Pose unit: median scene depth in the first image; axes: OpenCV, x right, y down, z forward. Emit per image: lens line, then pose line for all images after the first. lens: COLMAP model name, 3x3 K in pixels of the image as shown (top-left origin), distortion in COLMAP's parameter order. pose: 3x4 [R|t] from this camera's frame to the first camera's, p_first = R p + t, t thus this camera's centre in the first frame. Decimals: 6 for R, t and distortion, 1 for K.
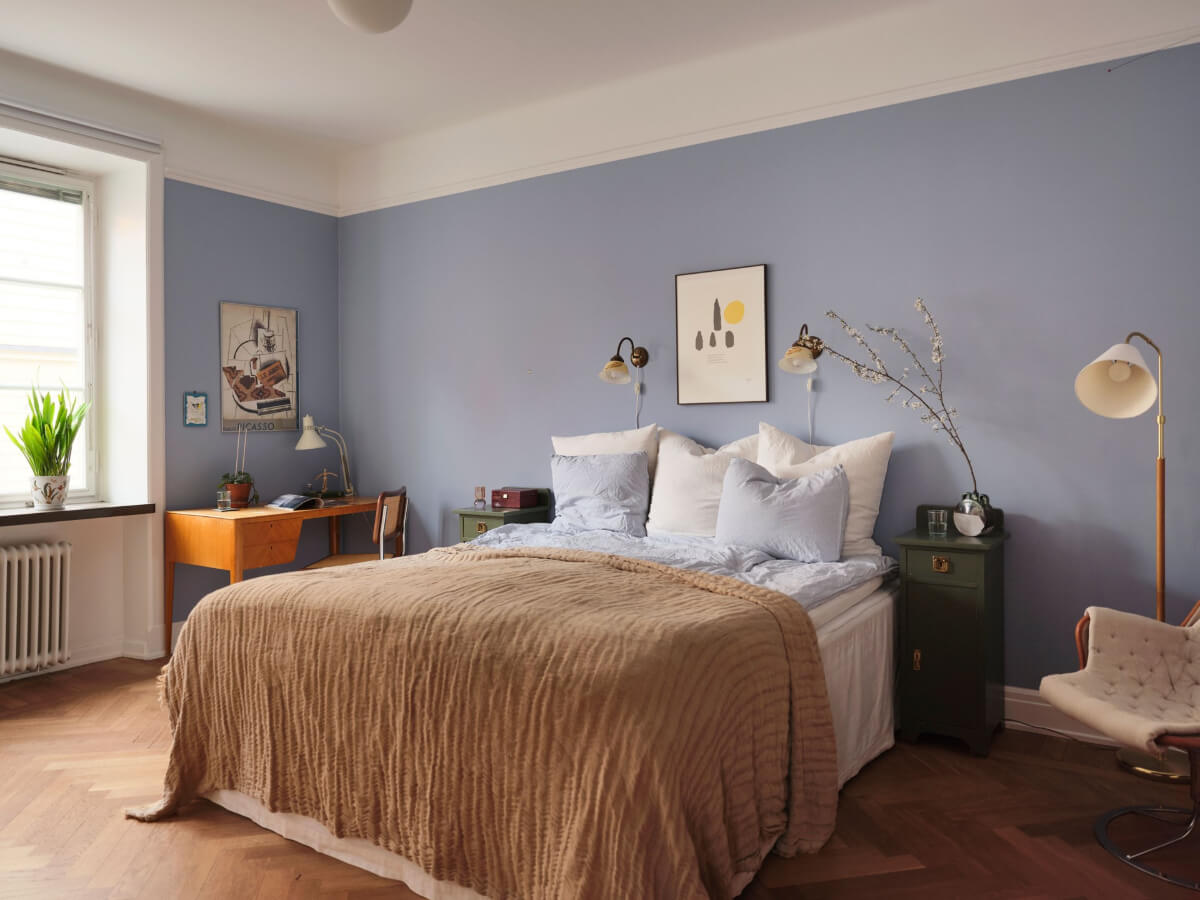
lens RADIAL K [[828.3, 0, 650.0], [0, 828.3, 427.8], [0, 0, 1]] dist [-0.003899, -0.001022]
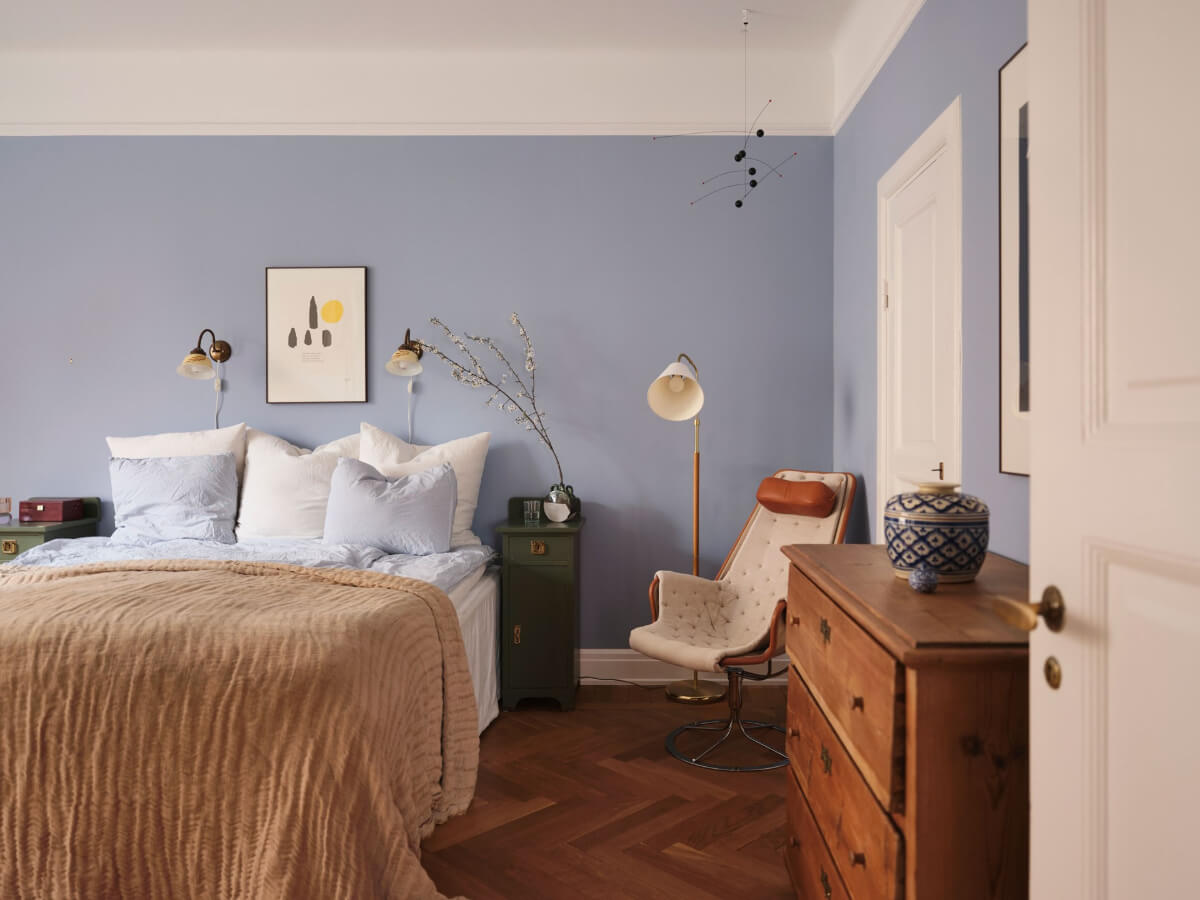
lens RADIAL K [[861.3, 0, 598.8], [0, 861.3, 422.5], [0, 0, 1]] dist [-0.004308, -0.002596]
pose [[0.848730, 0.010030, 0.528731, -0.255966], [-0.002508, 0.999885, -0.014943, 0.012235], [-0.528820, 0.011357, 0.848658, -0.066539]]
